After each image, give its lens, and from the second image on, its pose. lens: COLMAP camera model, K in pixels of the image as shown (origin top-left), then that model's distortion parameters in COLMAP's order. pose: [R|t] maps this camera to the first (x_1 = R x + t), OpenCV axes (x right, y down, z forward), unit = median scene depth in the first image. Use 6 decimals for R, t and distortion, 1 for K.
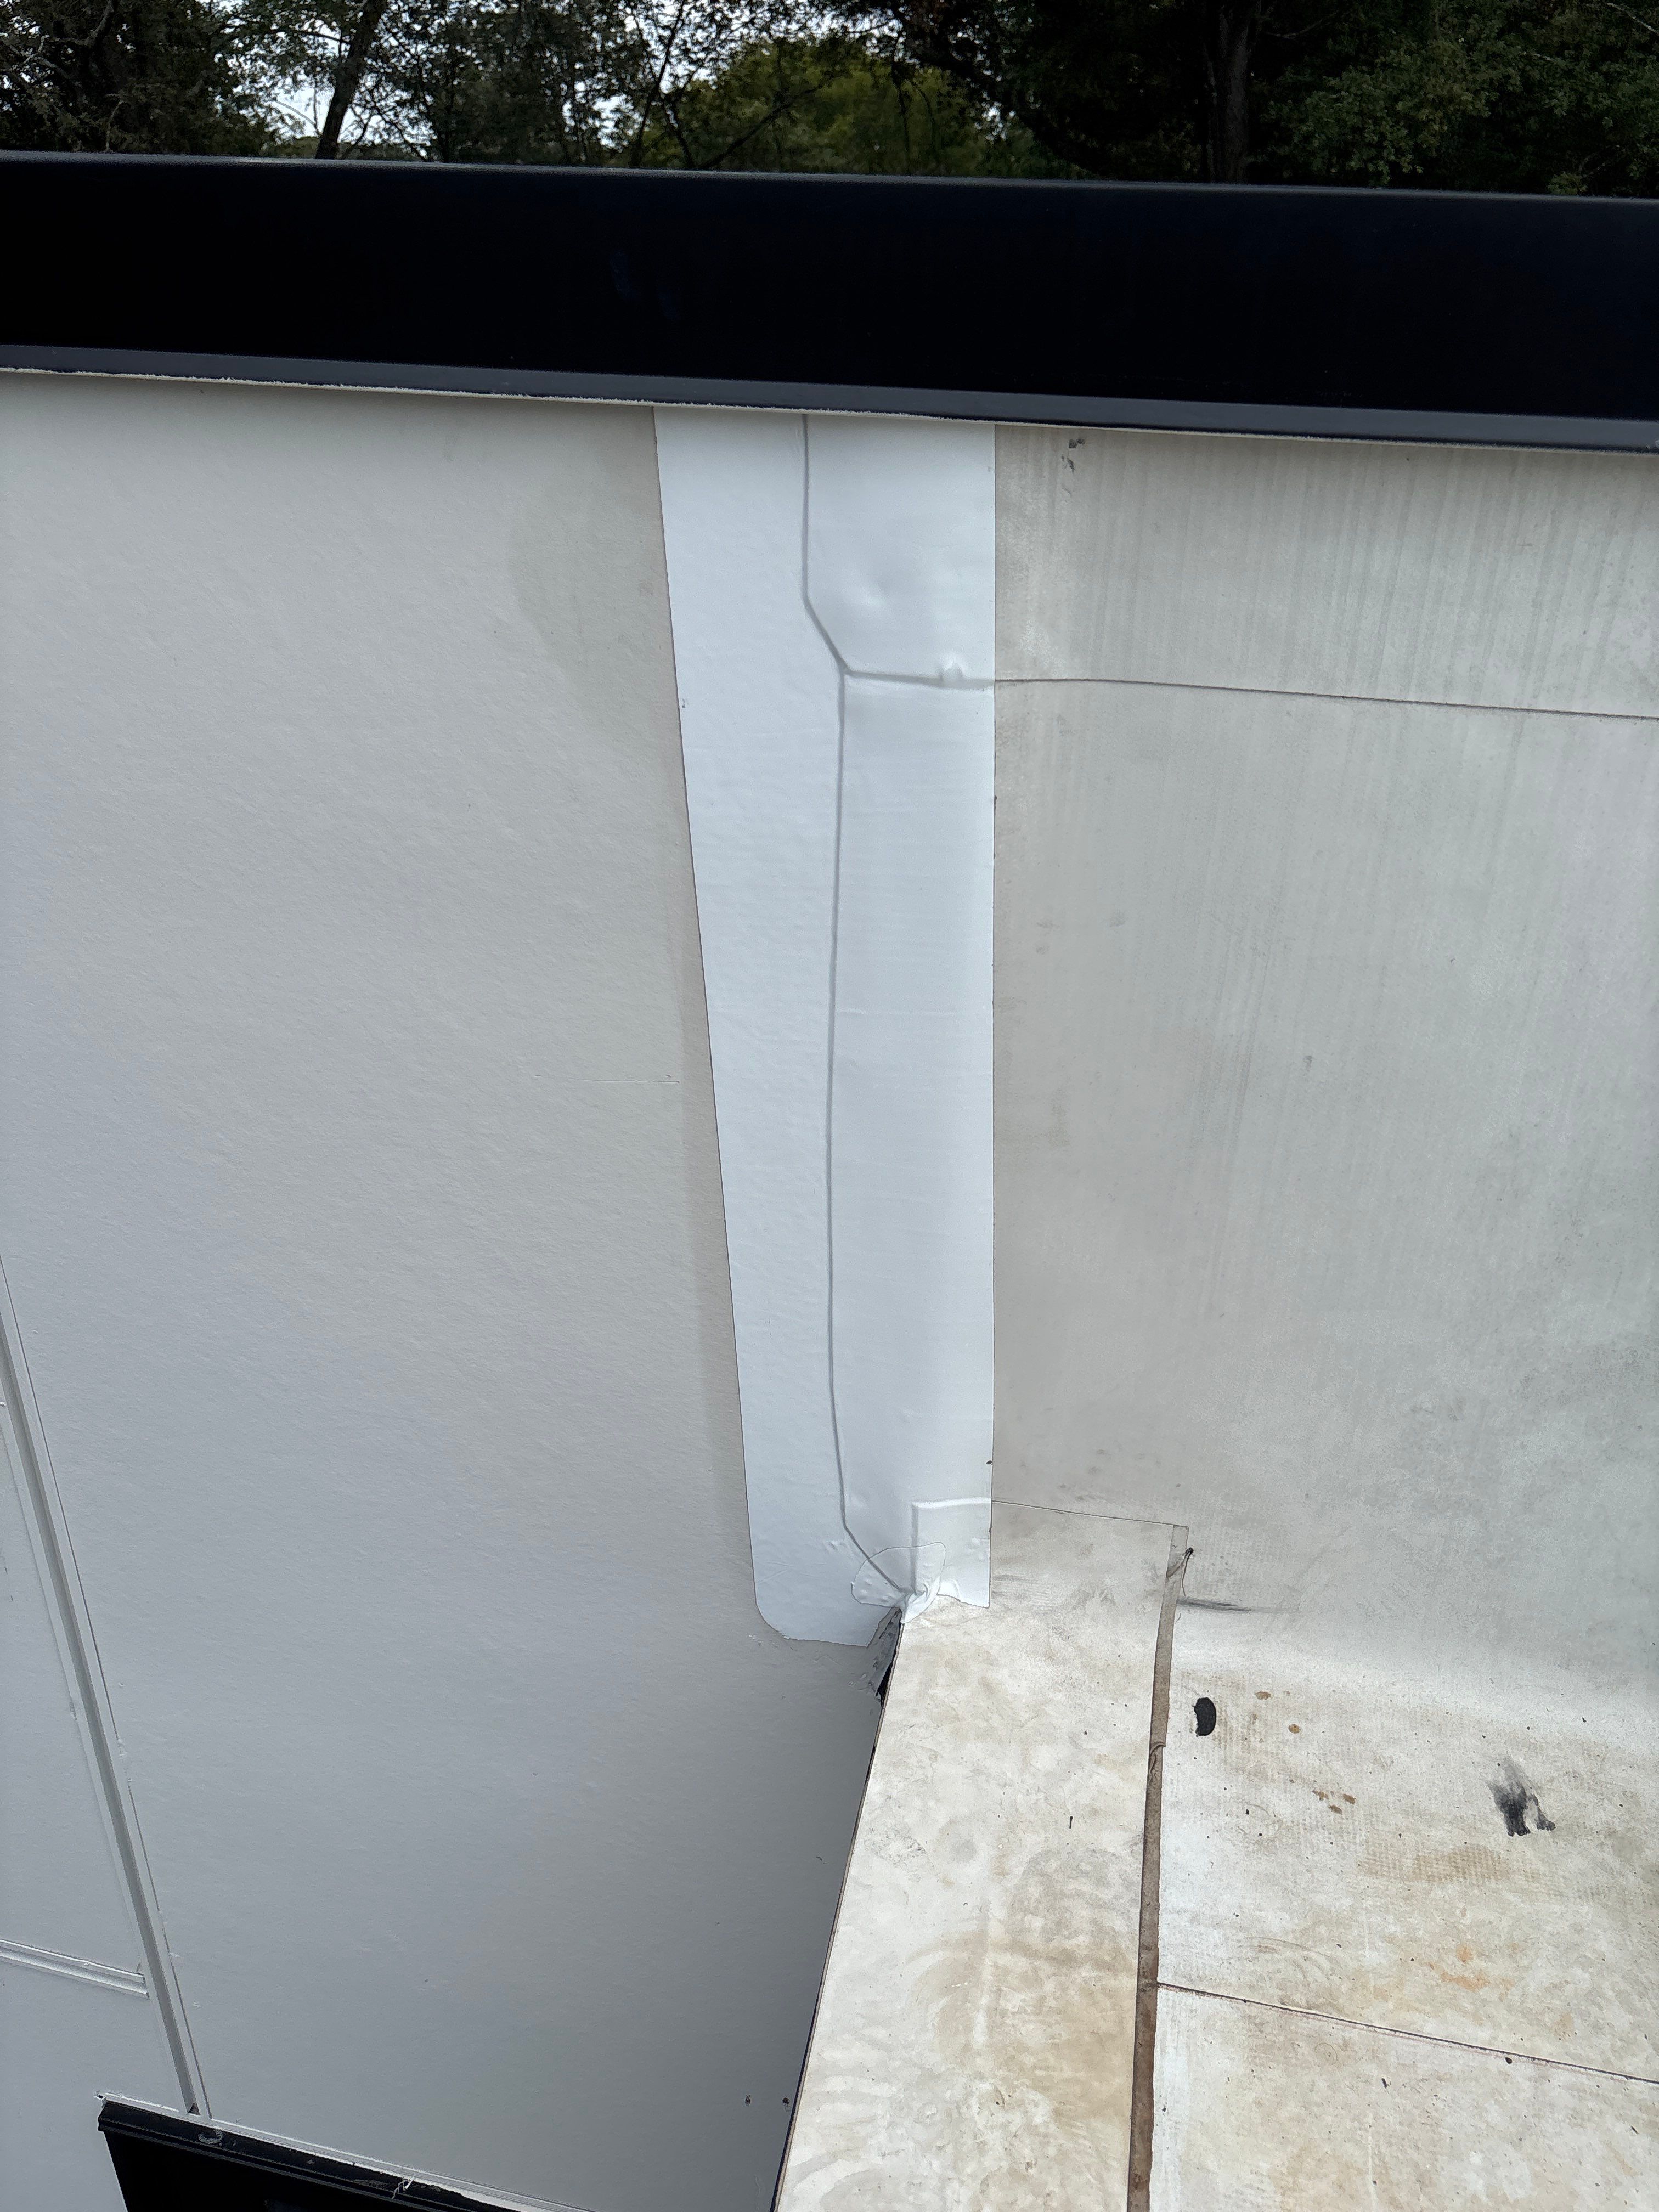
lens RADIAL K [[1699.4, 0, 829.5], [0, 1699.4, 1106.0], [0, 0, 1]] dist [0.029368, -0.045311]
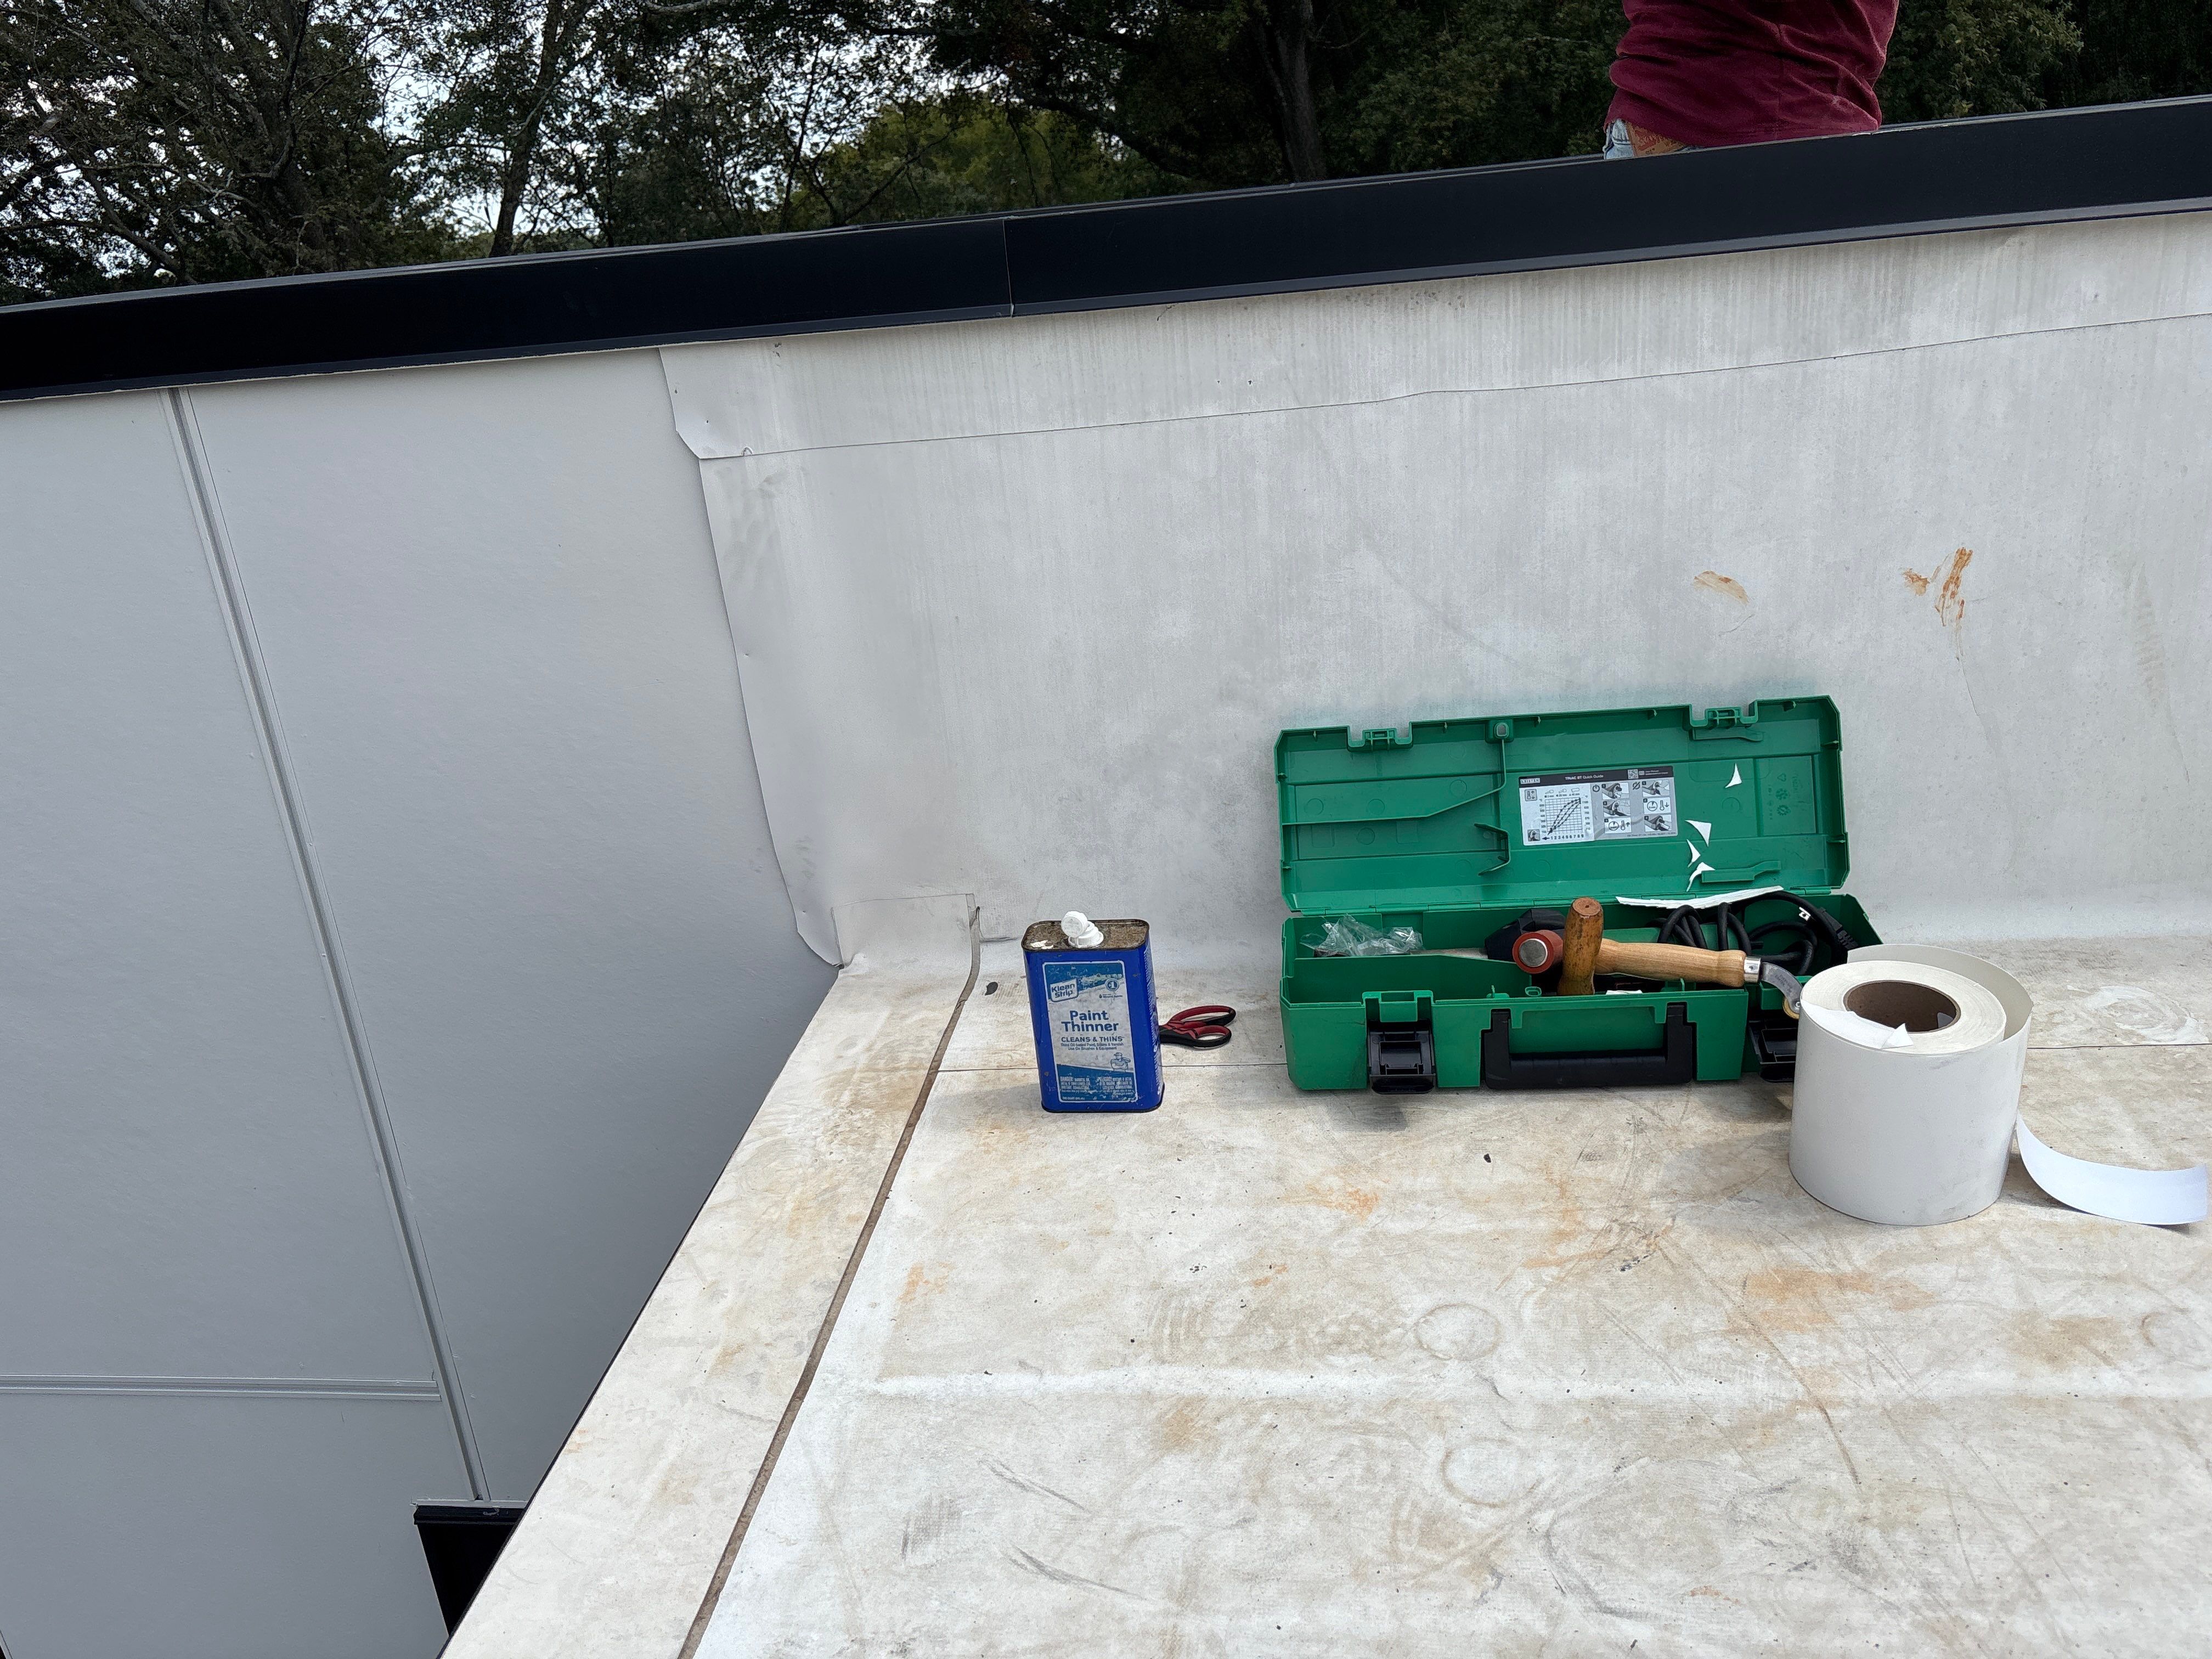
lens RADIAL K [[1674.6, 0, 1106.0], [0, 1674.6, 829.5], [0, 0, 1]] dist [0.028577, -0.035082]
pose [[0.991105, -0.129241, 0.031731, 0.295999], [0.132437, 0.981268, -0.139906, 0.439308], [-0.013055, 0.142864, 0.989656, -0.810801]]
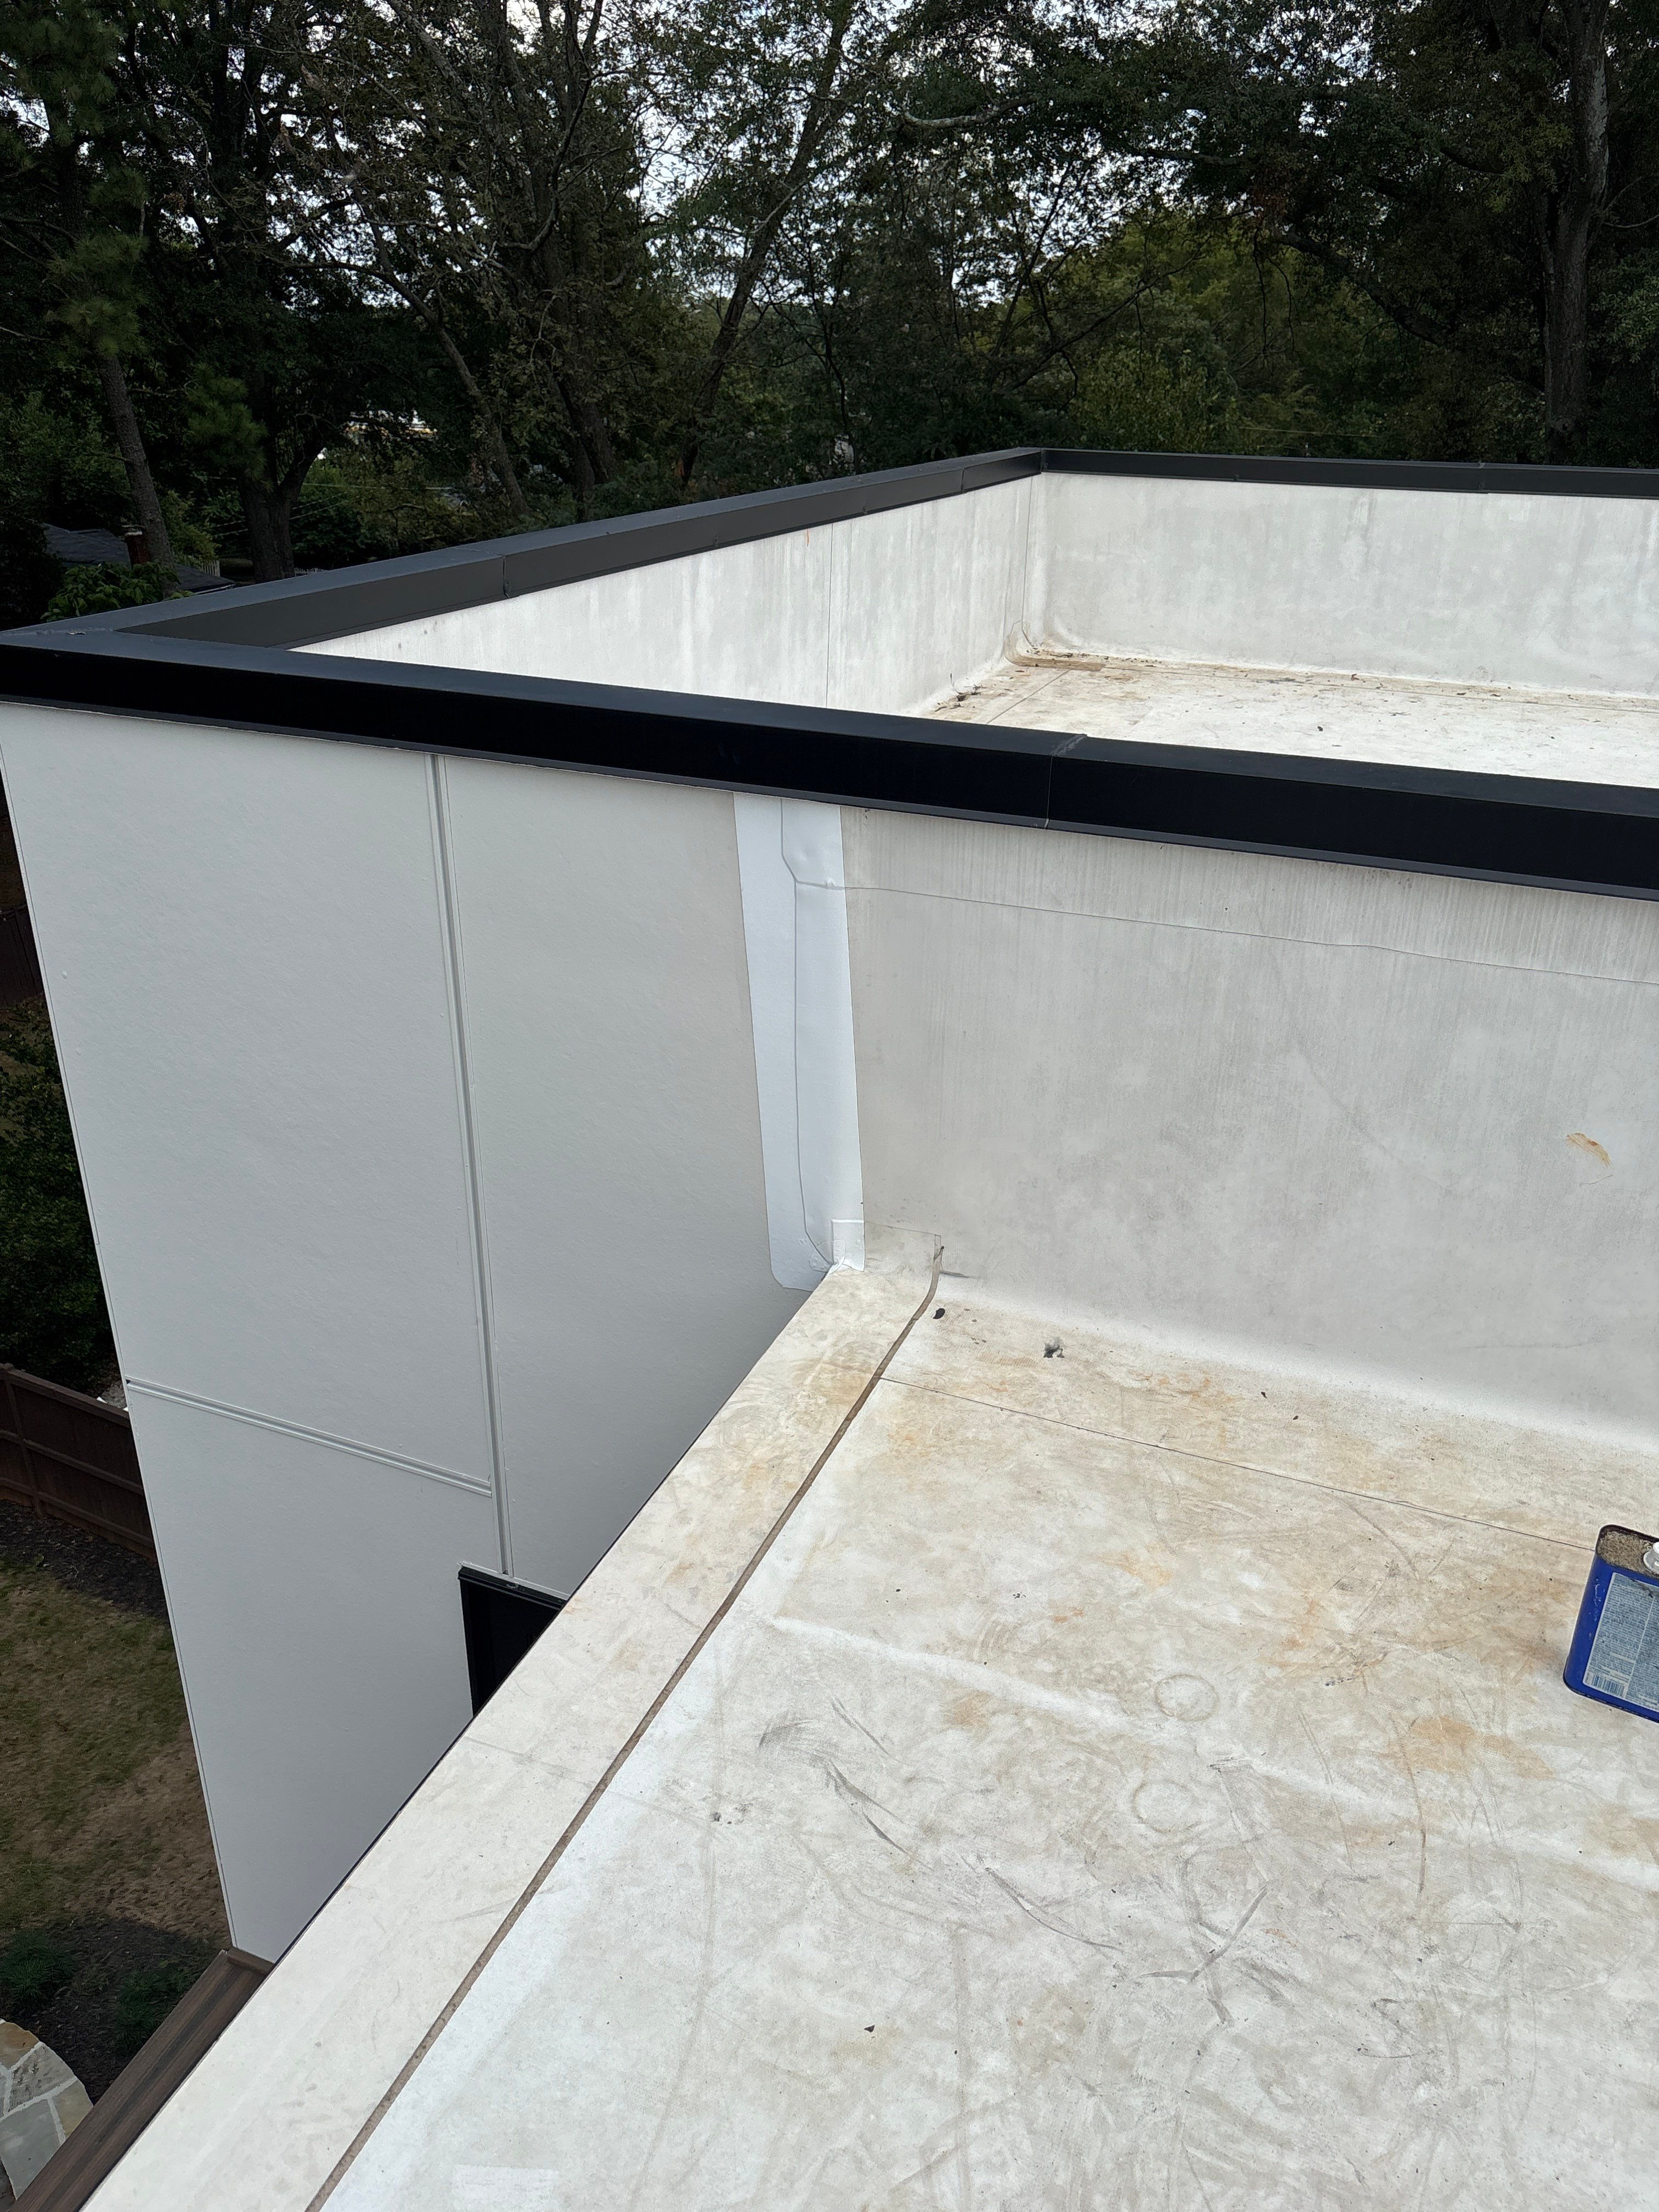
lens RADIAL K [[1674.6, 0, 834.2], [0, 1674.6, 1104.2], [0, 0, 1]] dist [0.028577, -0.035082]
pose [[0.980759, 0.072447, -0.181280, 0.455760], [-0.084944, 0.994446, -0.062144, 0.213329], [0.175771, 0.076347, 0.981466, -1.283577]]
